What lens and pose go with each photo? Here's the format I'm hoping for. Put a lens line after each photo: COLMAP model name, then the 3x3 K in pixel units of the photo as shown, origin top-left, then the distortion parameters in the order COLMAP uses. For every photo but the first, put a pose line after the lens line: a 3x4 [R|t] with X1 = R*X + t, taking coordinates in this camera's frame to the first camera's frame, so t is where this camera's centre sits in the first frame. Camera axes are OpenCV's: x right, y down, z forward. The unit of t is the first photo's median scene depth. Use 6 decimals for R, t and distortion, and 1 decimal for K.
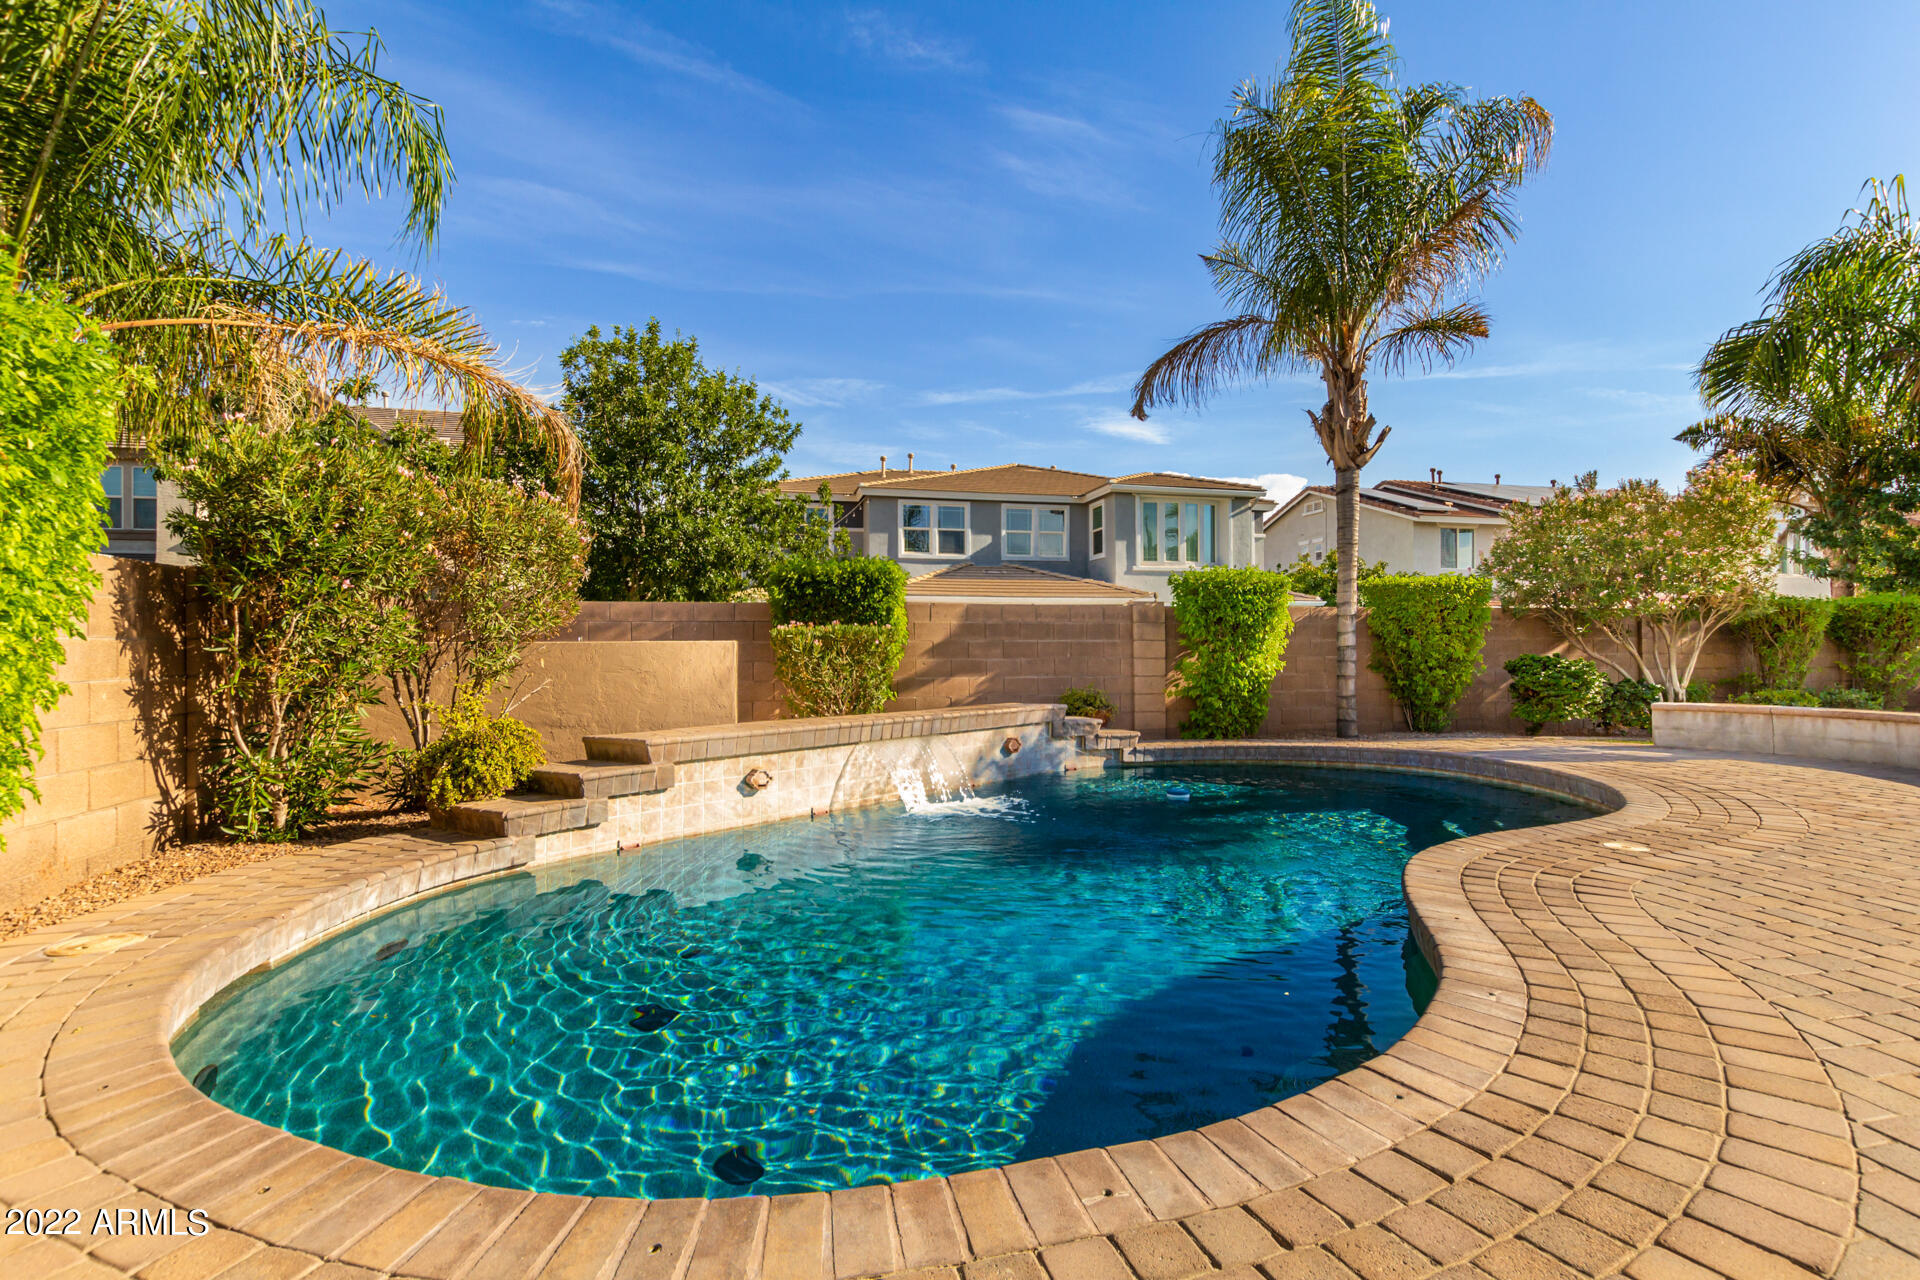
lens RADIAL K [[888.0, 0, 969.0], [0, 888.0, 641.5], [0, 0, 1]] dist [0.001356, 0.000305]
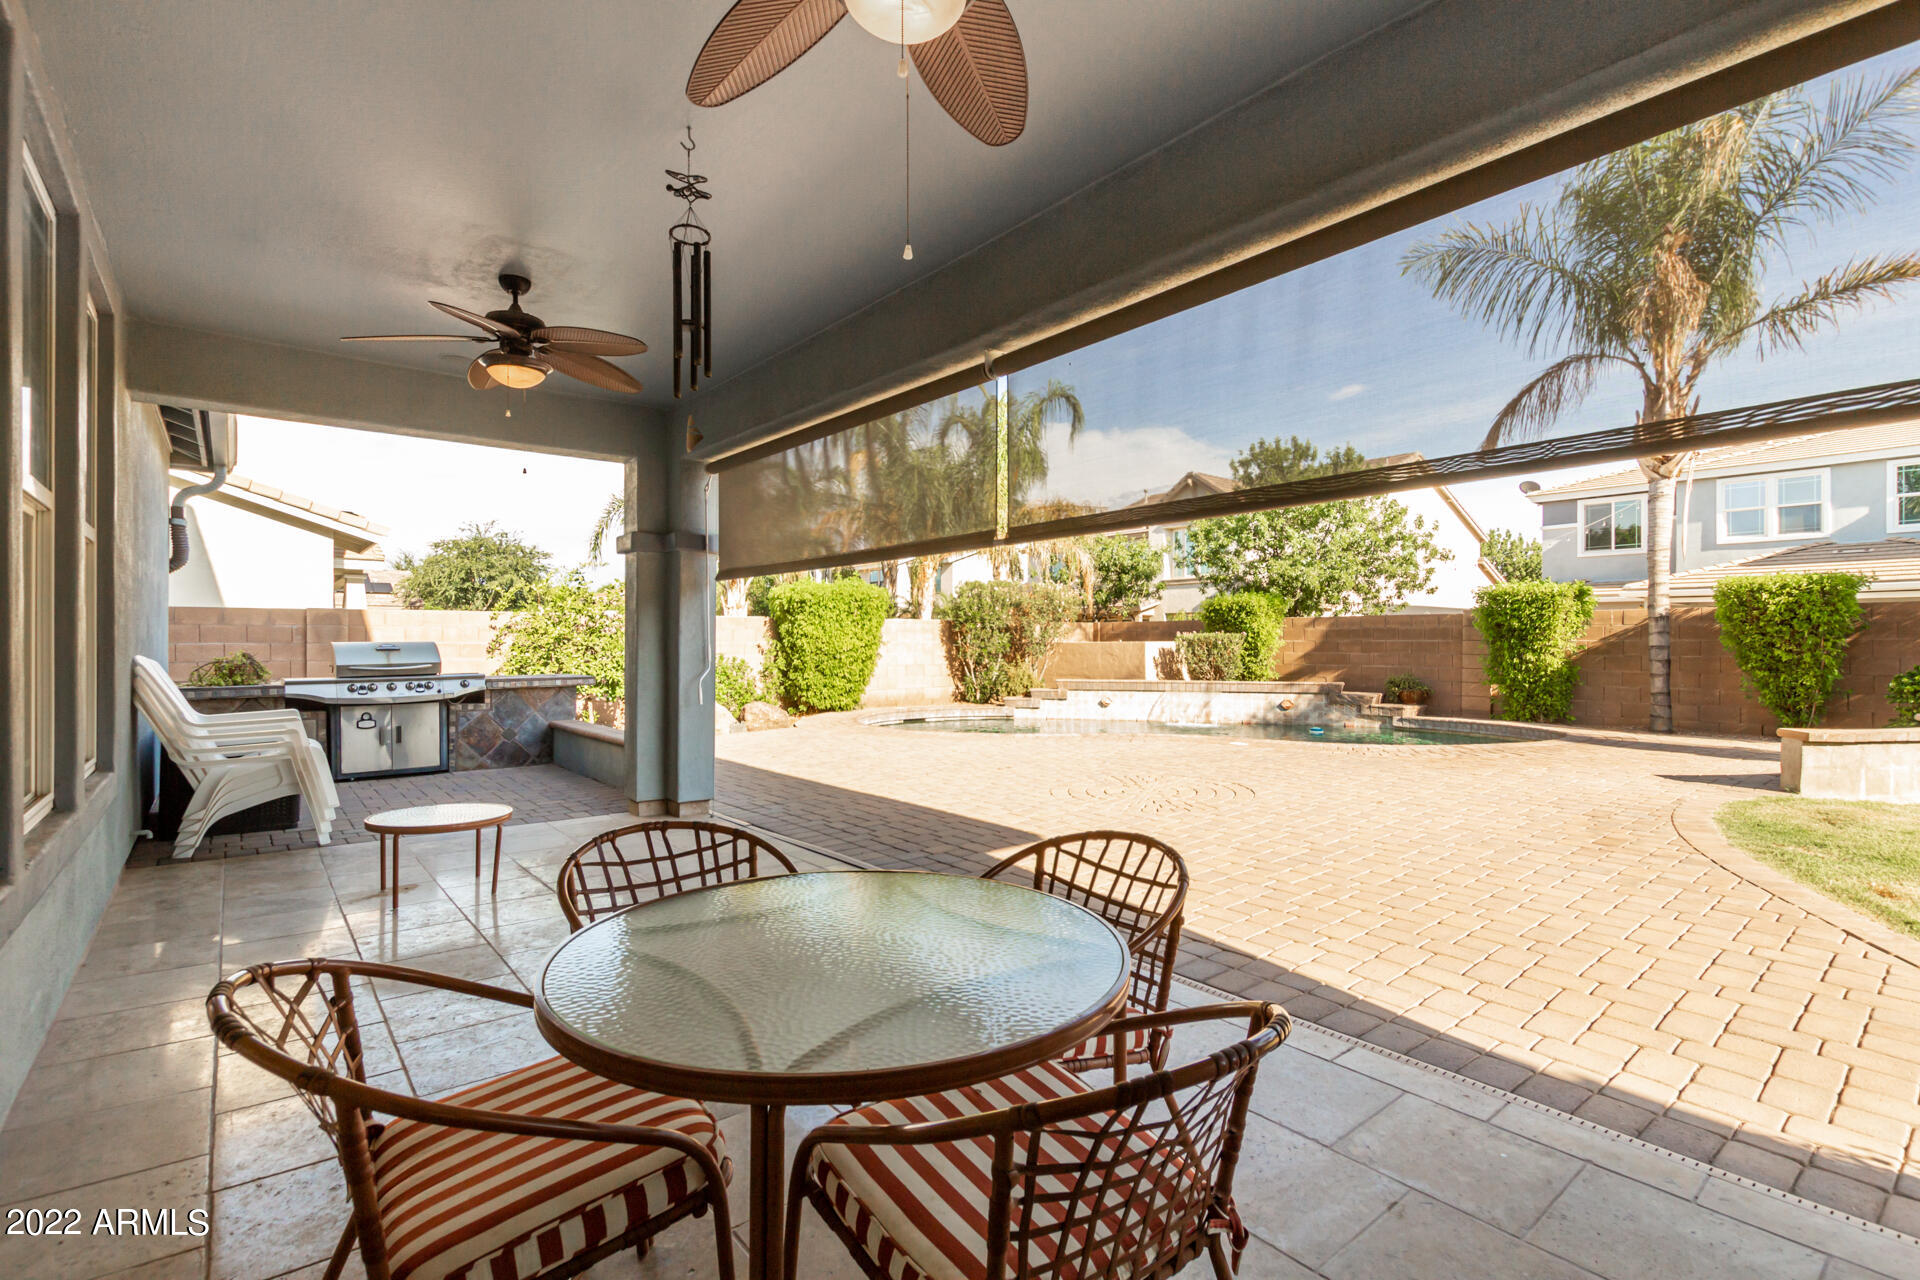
lens RADIAL K [[894.5, 0, 960.0], [0, 894.5, 640.0], [0, 0, 1]] dist [0.000970, 0.000020]
pose [[0.423792, 0.000133, -0.905760, 1.195816], [0.005273, 0.999983, 0.002614, -0.012441], [0.905744, -0.005884, 0.423784, -0.259214]]
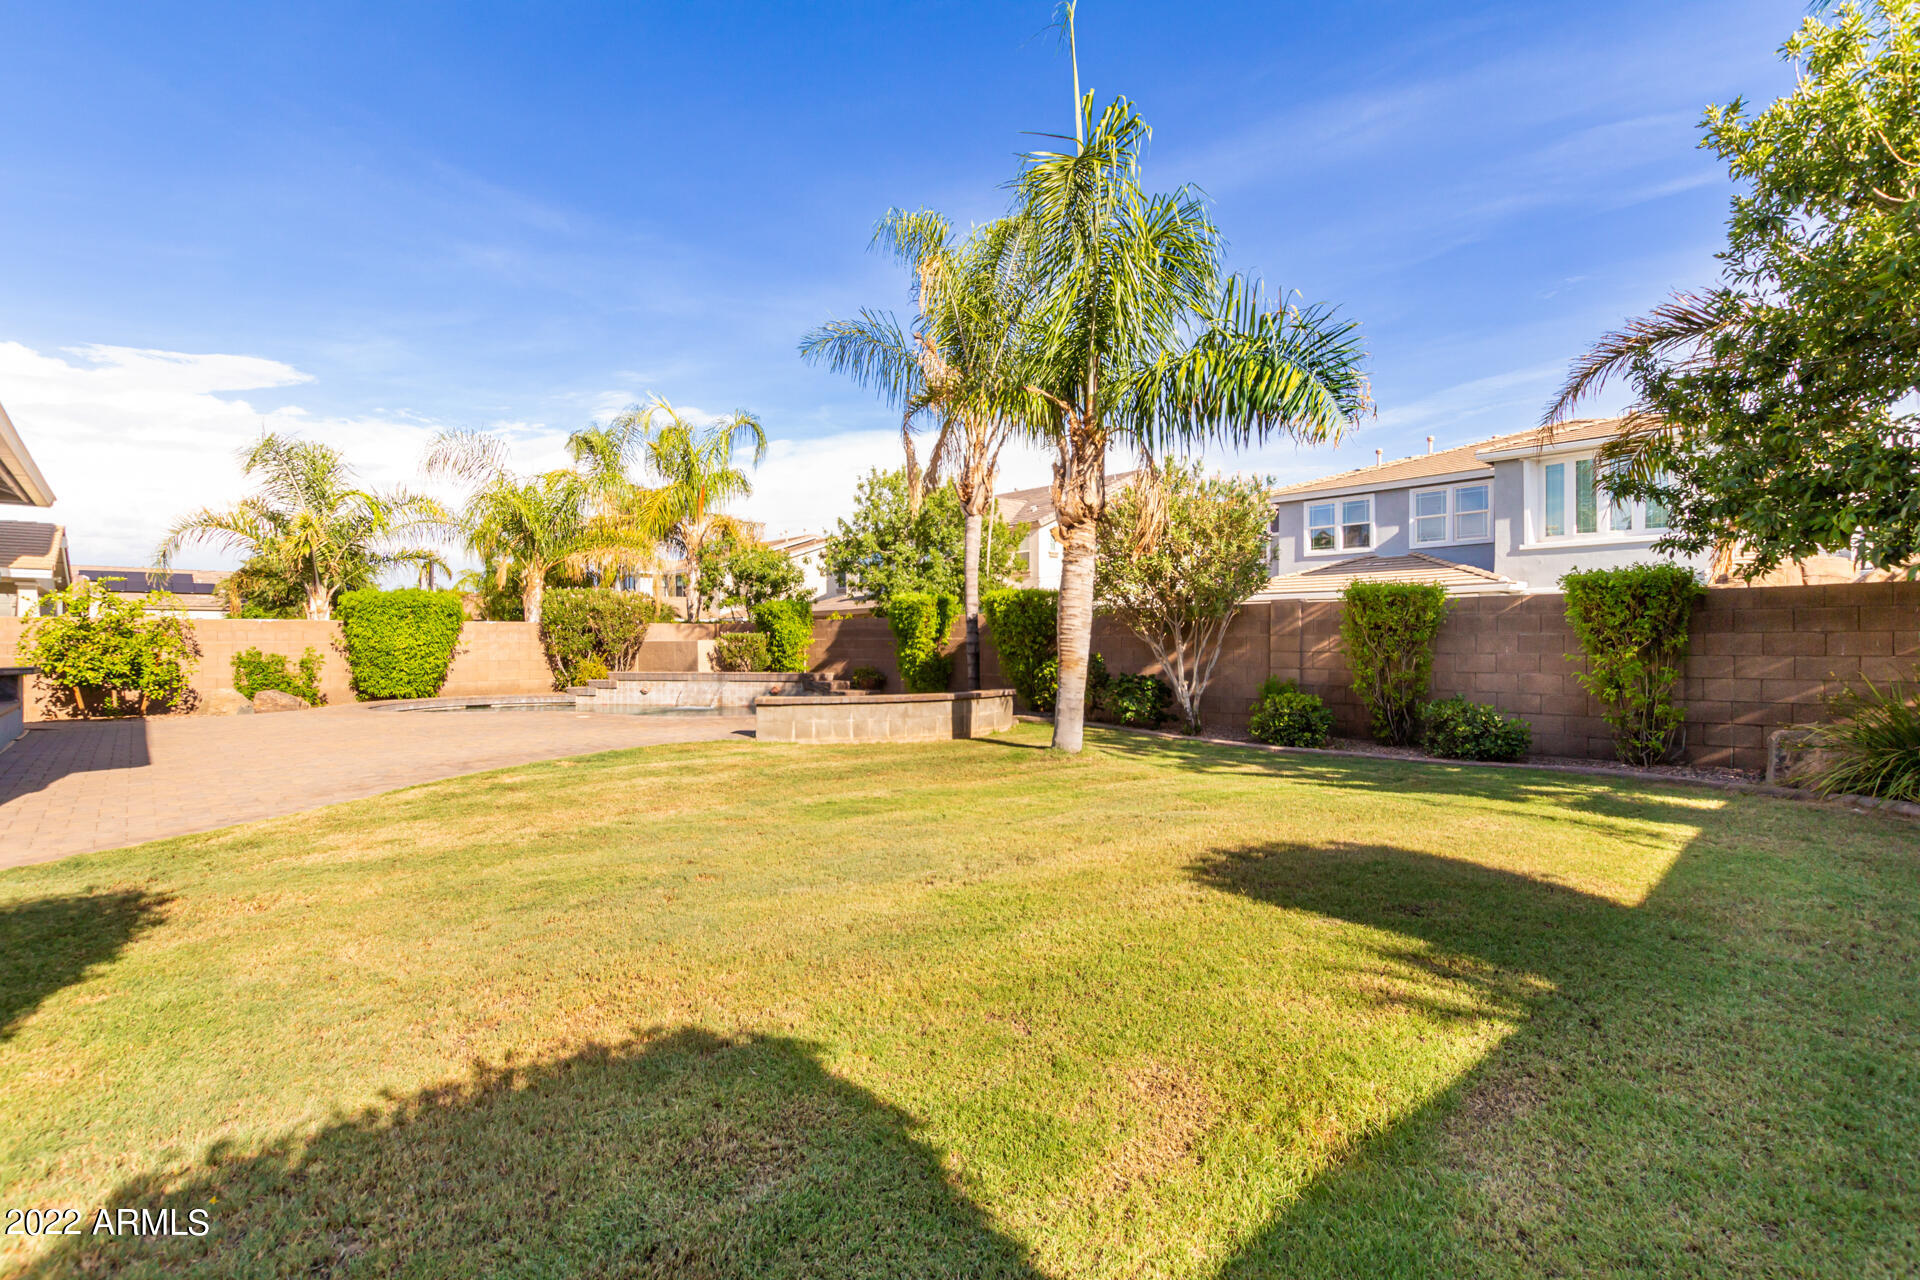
lens RADIAL K [[888.0, 0, 969.0], [0, 888.0, 641.5], [0, 0, 1]] dist [0.001356, 0.000305]
pose [[0.478894, 0.001351, -0.877872, 1.903475], [0.008633, 0.999943, 0.006248, -0.007304], [0.877830, -0.010571, 0.478855, 0.354315]]
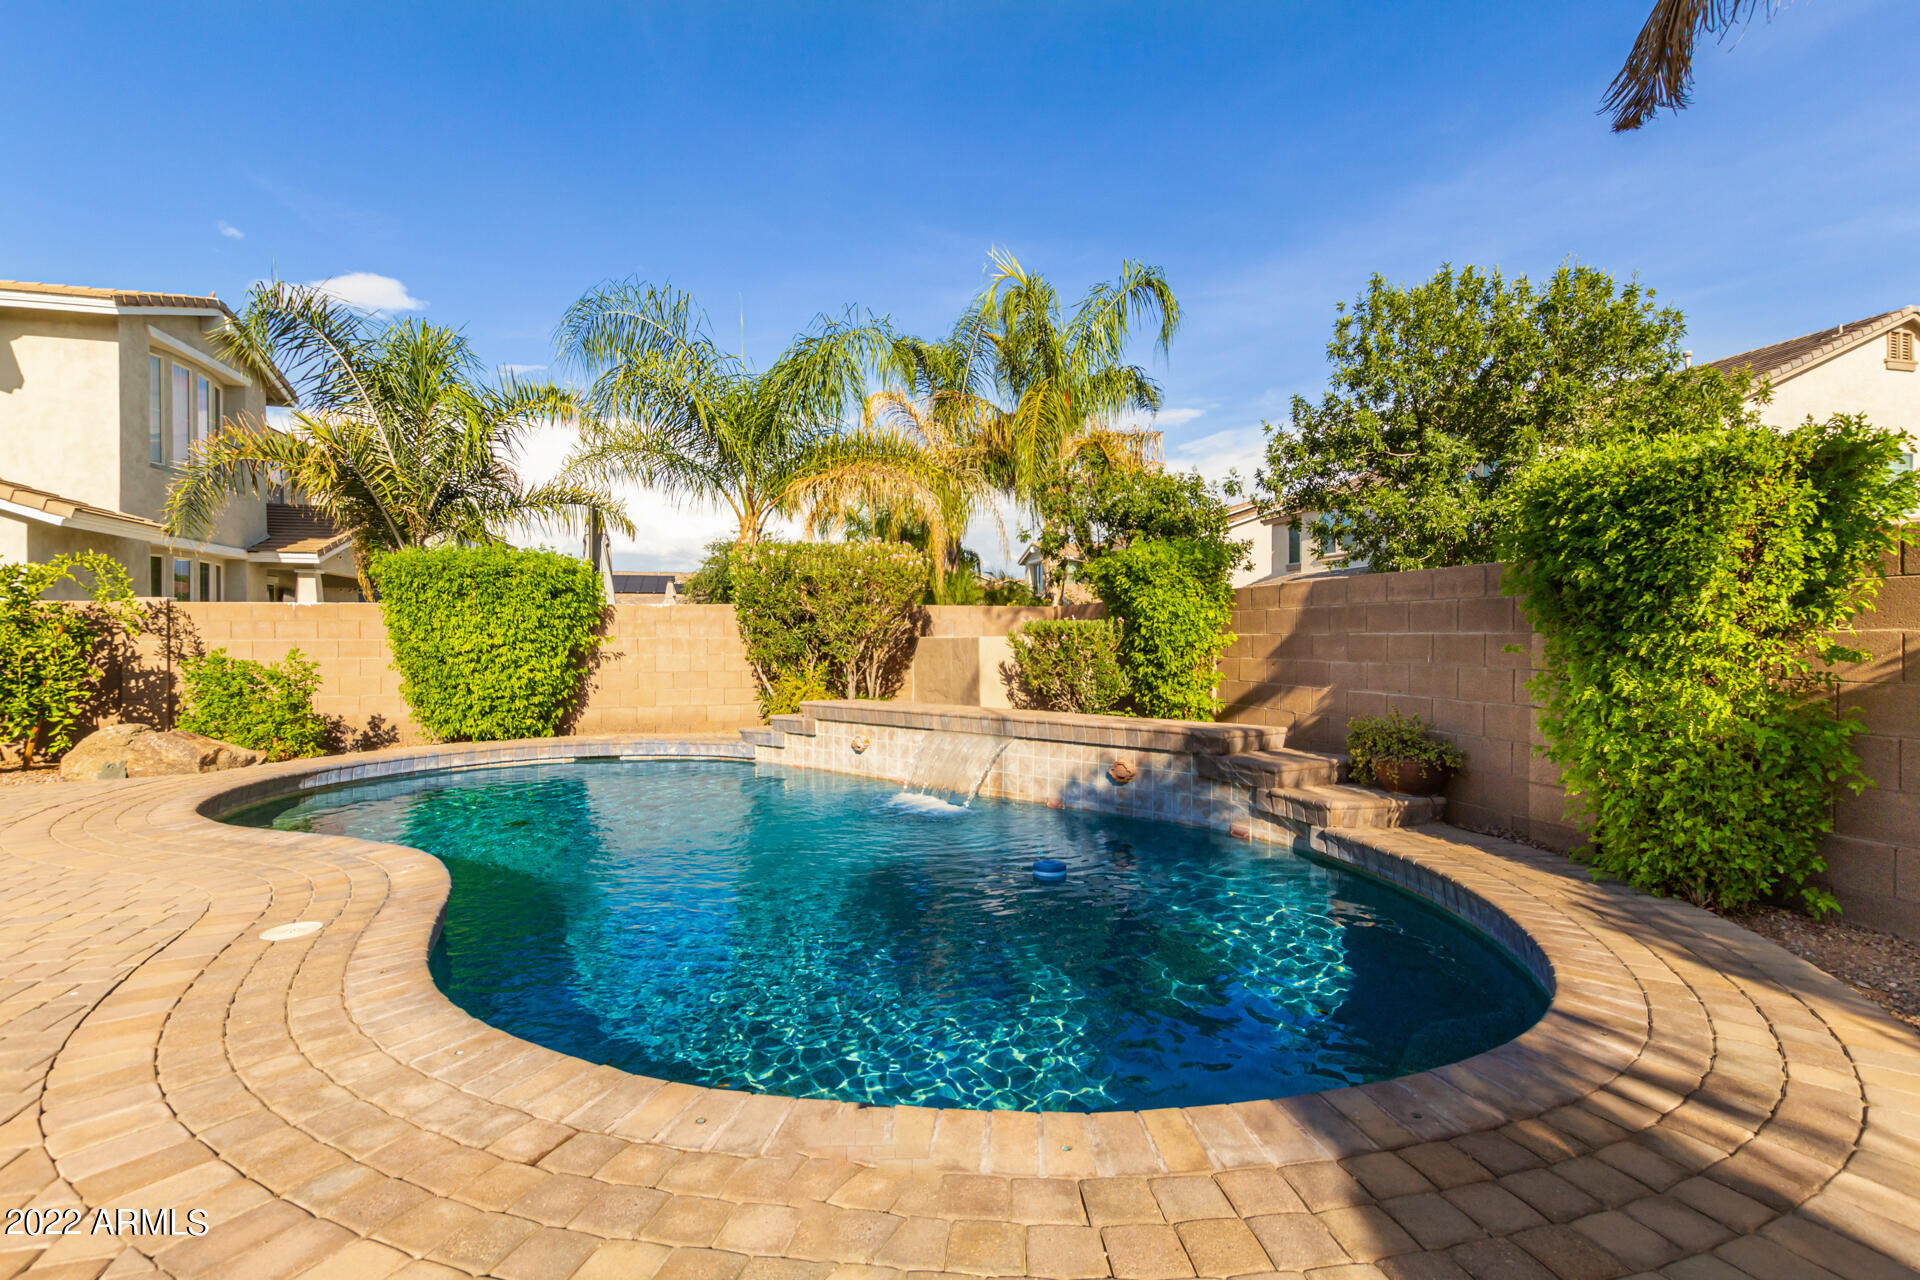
lens RADIAL K [[888.0, 0, 969.0], [0, 888.0, 641.5], [0, 0, 1]] dist [0.001356, 0.000305]
pose [[0.001829, 0.006579, -0.999977, 0.743320], [0.010059, 0.999928, 0.006597, -0.003856], [0.999948, -0.010071, 0.001763, 0.778317]]
